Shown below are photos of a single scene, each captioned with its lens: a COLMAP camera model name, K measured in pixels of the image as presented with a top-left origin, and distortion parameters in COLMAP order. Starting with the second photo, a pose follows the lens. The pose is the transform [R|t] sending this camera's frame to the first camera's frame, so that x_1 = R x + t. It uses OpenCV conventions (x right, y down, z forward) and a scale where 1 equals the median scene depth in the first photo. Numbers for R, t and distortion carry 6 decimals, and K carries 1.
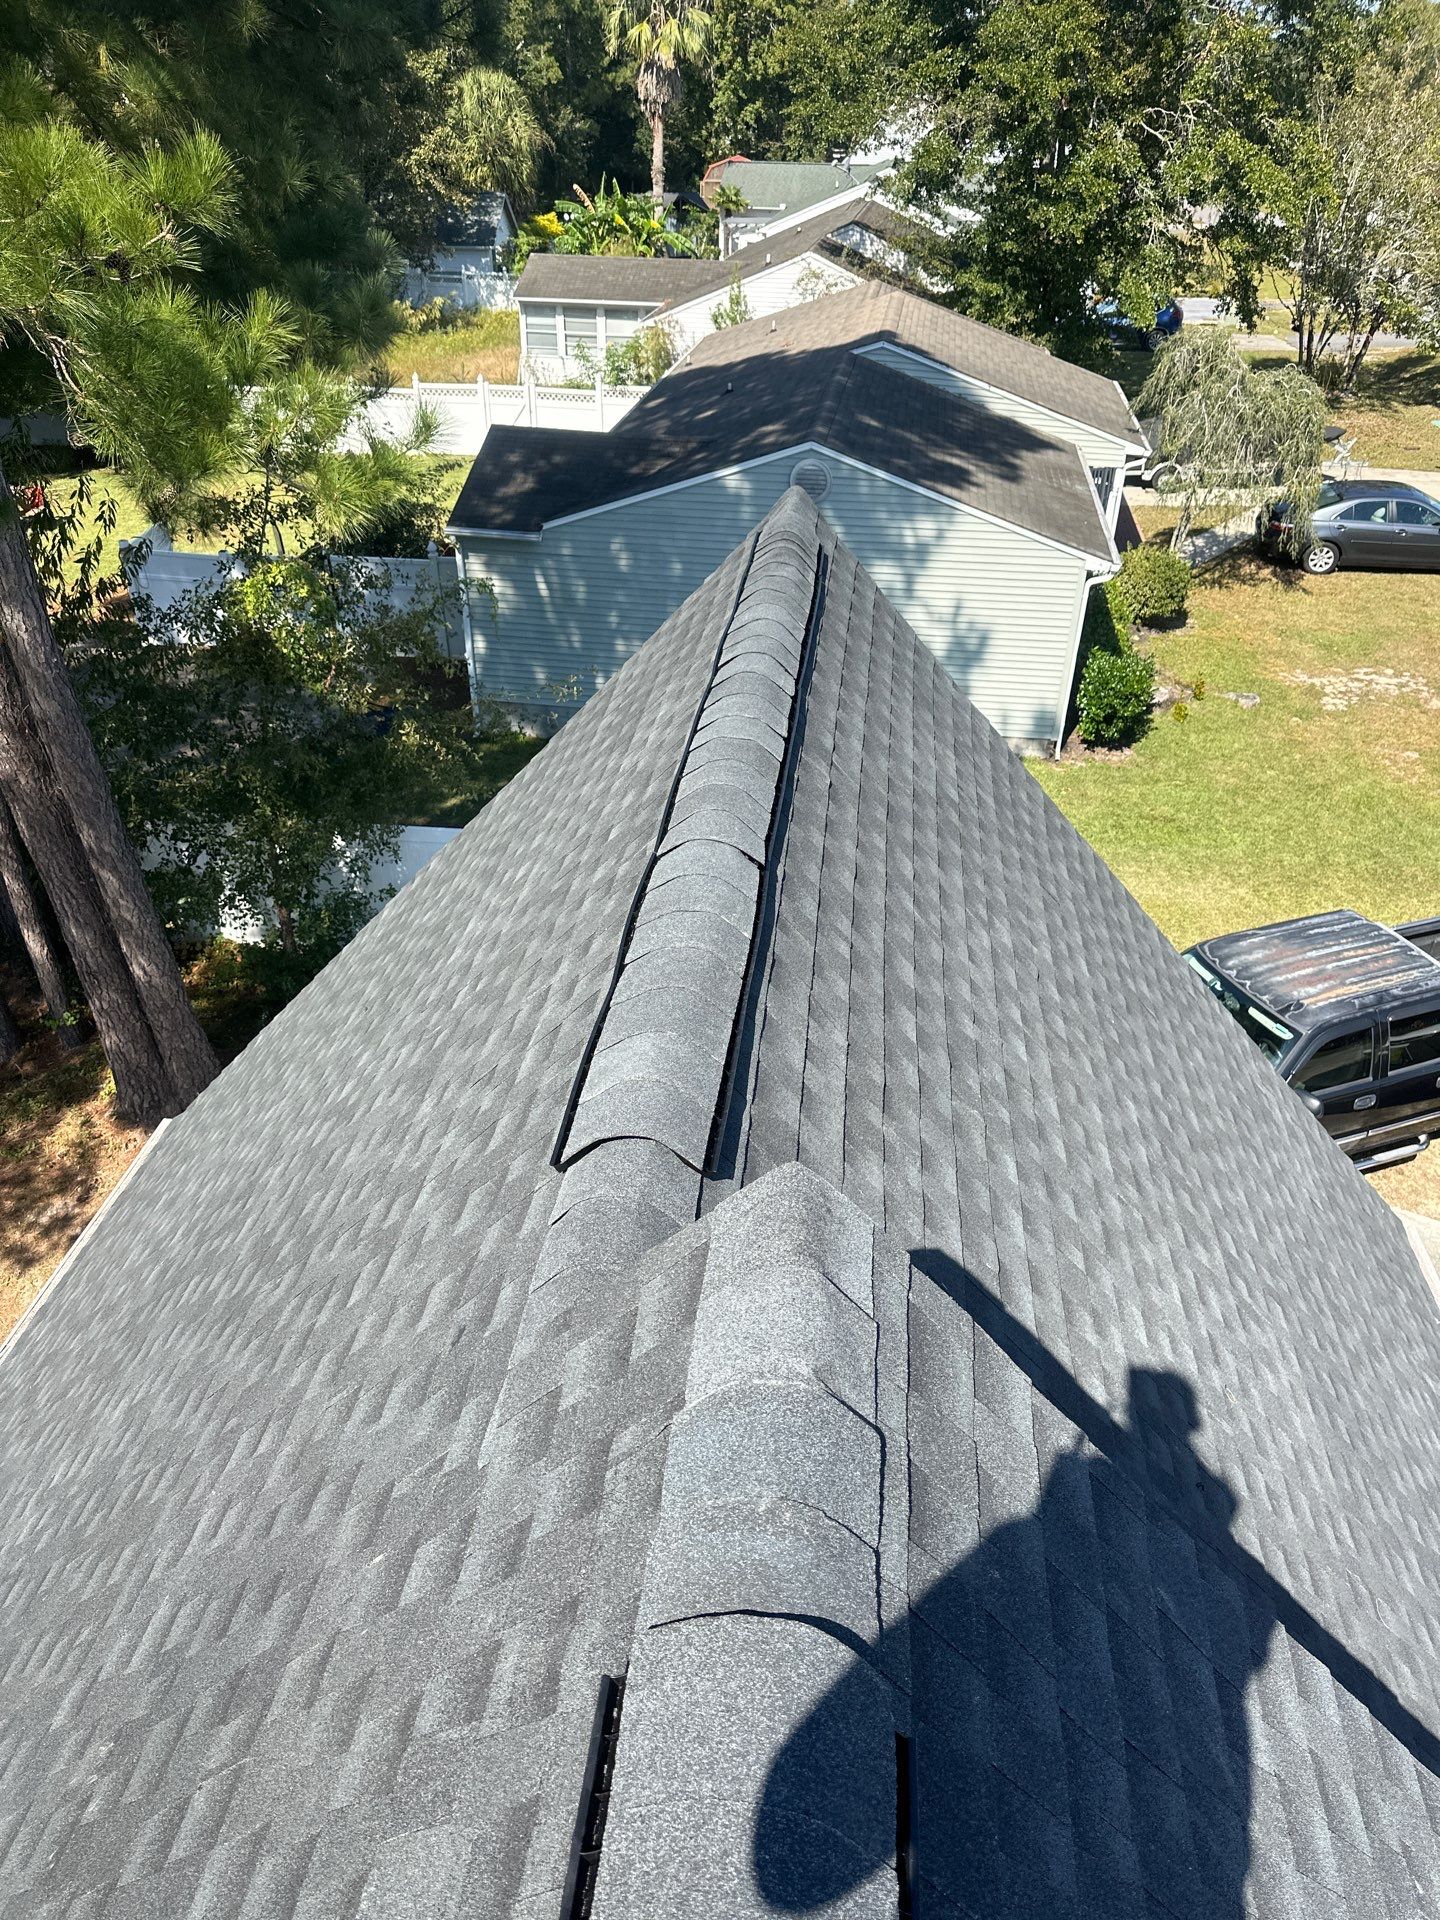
lens RADIAL K [[1343.9, 0, 716.0], [0, 1343.9, 946.8], [0, 0, 1]] dist [0.029944, -0.048239]
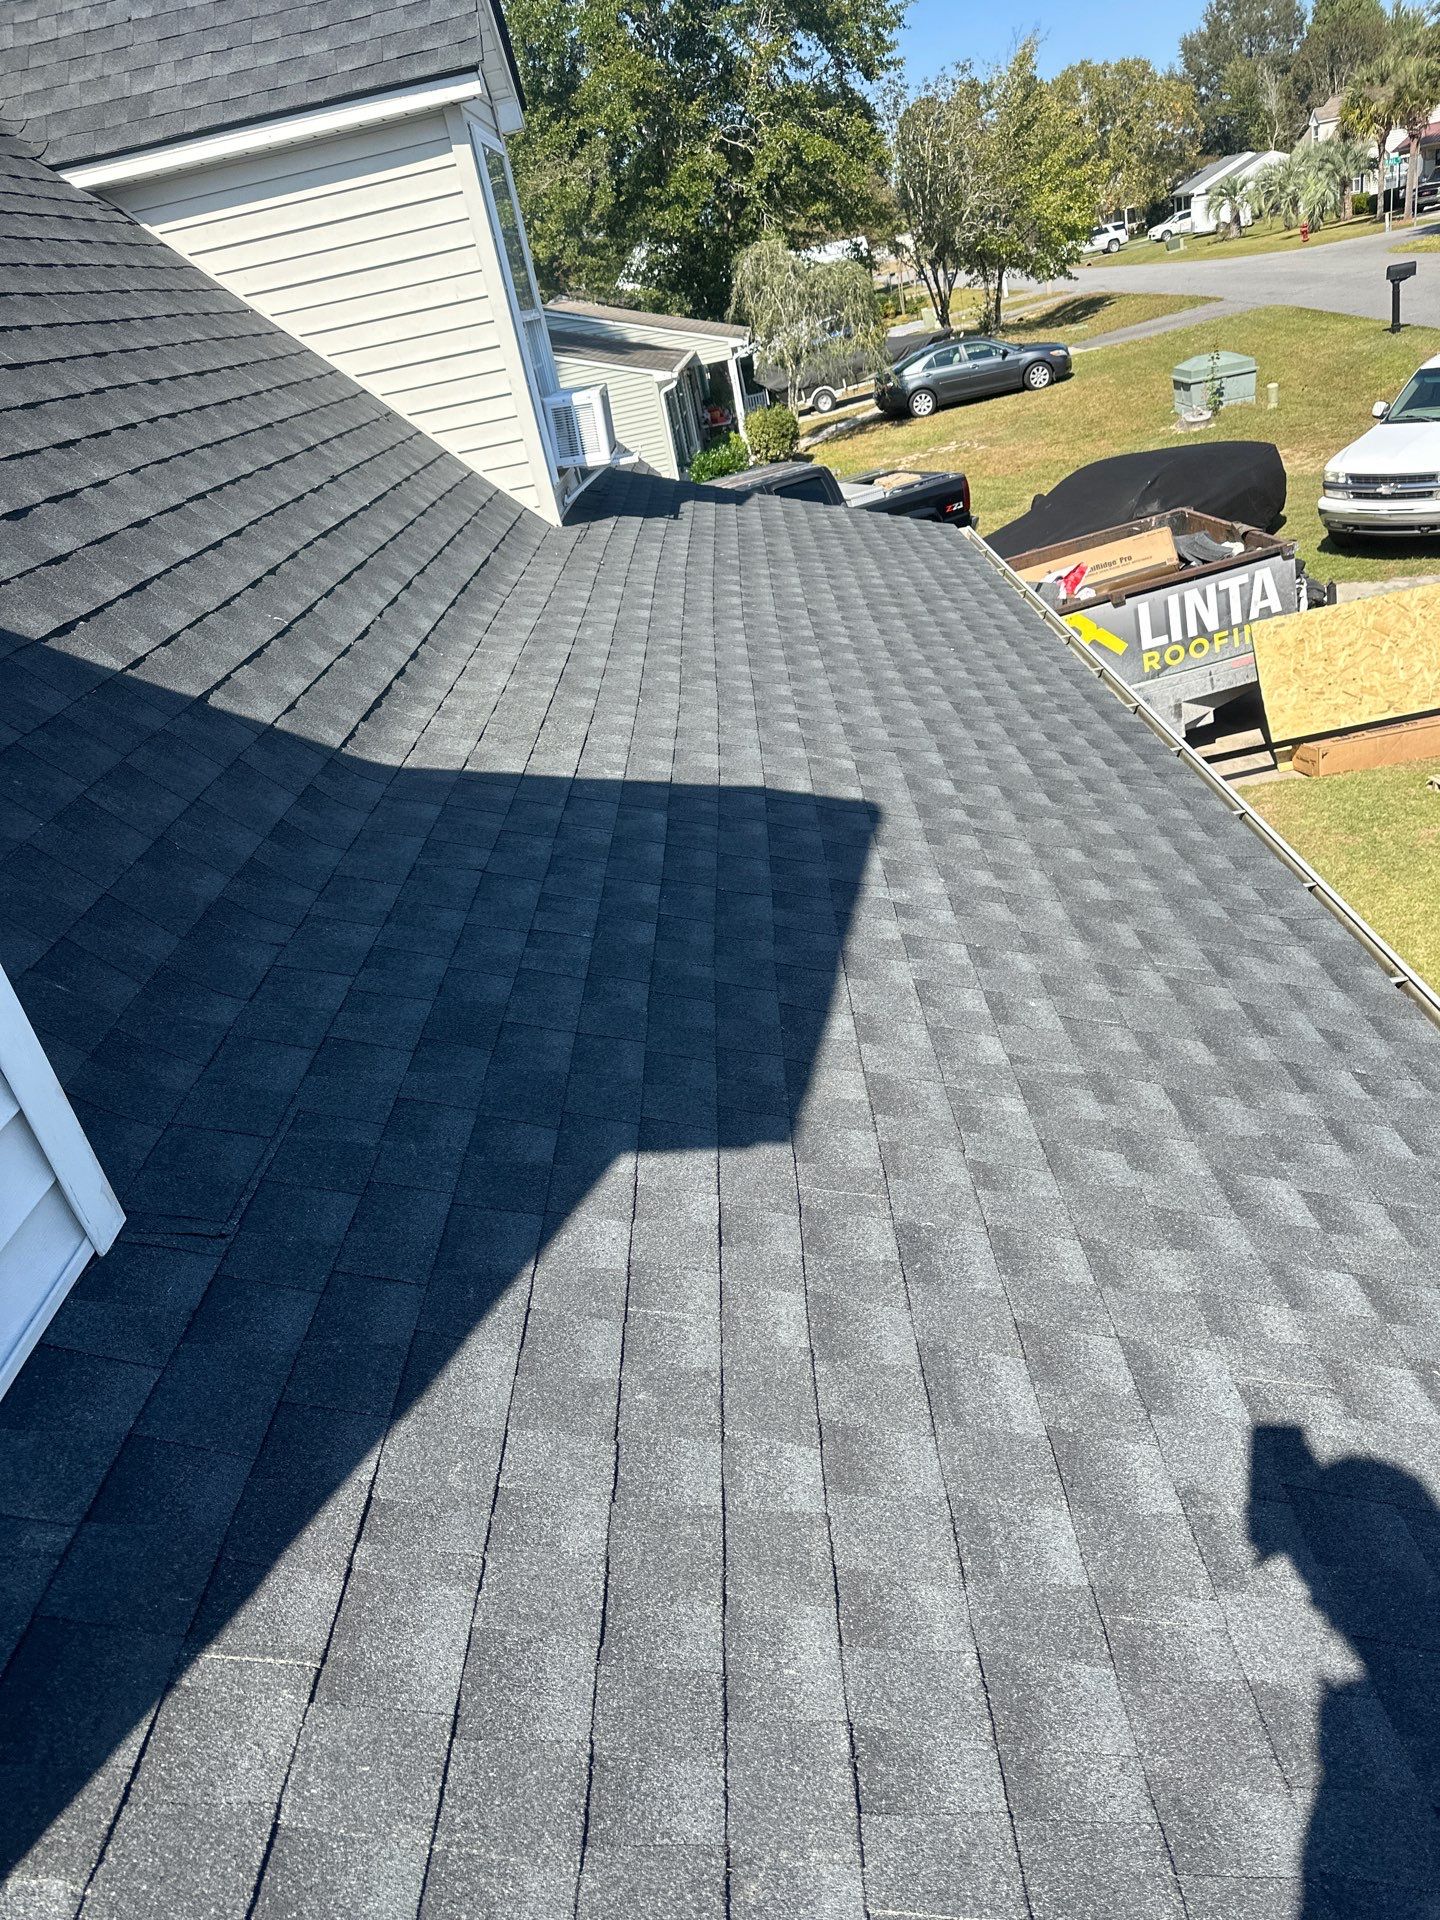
lens RADIAL K [[1343.9, 0, 716.0], [0, 1343.9, 946.8], [0, 0, 1]] dist [0.029944, -0.048239]
pose [[0.970055, -0.242009, 0.020599, 0.143547], [0.242805, 0.964065, -0.107817, 0.374190], [0.006234, 0.109590, 0.993957, -0.257182]]
